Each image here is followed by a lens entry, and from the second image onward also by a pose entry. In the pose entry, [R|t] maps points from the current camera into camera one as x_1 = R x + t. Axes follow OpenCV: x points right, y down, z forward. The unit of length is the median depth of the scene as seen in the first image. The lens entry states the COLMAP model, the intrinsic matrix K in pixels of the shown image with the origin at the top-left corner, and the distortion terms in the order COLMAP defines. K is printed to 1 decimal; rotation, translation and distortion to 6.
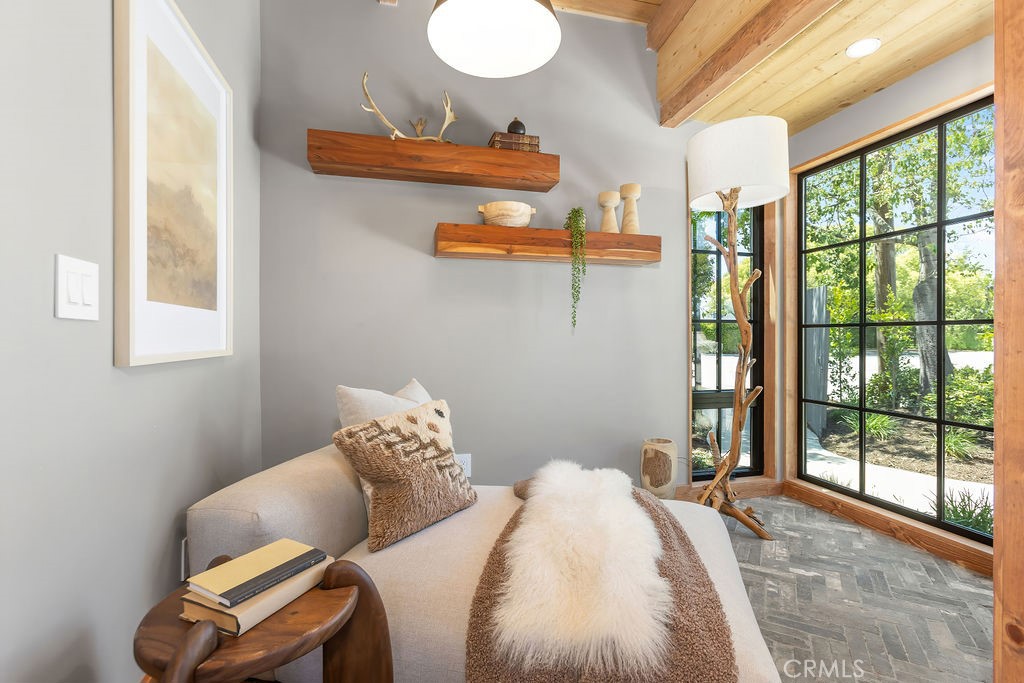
lens RADIAL K [[463.0, 0, 514.7], [0, 463.0, 342.9], [0, 0, 1]] dist [-0.002964, 0.001922]
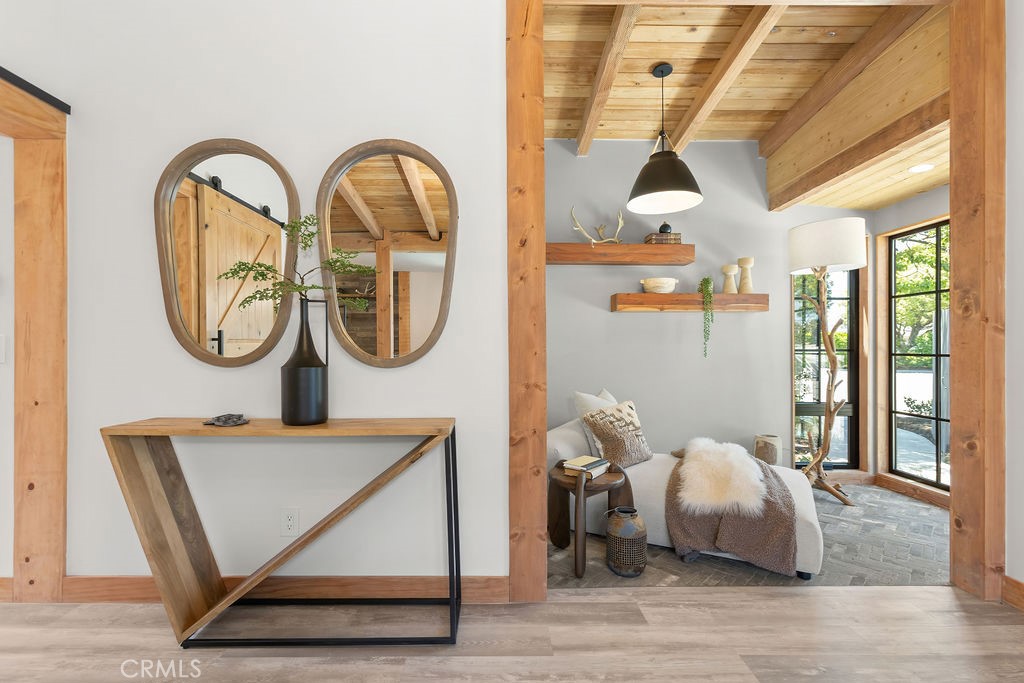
lens RADIAL K [[463.0, 0, 505.0], [0, 463.0, 349.7], [0, 0, 1]] dist [-0.002964, 0.001922]
pose [[0.971915, 0.000681, -0.235331, -0.160405], [-0.003453, 0.999929, -0.011365, -0.040568], [0.235307, 0.011859, 0.971849, -0.657090]]
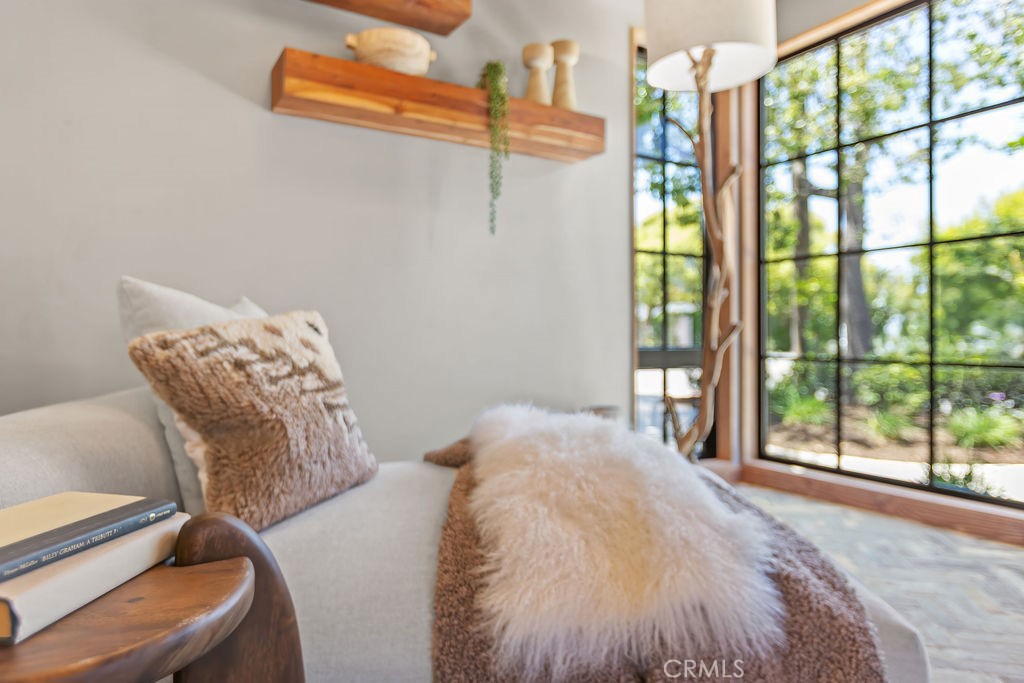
lens RADIAL K [[648.1, 0, 508.9], [0, 648.1, 331.0], [0, 0, 1]] dist [-0.014214, 0.005118]
pose [[0.959878, 0.005026, 0.280373, -0.115672], [-0.000242, 0.999854, -0.017094, 0.125812], [-0.280418, 0.016340, 0.959739, 0.104360]]
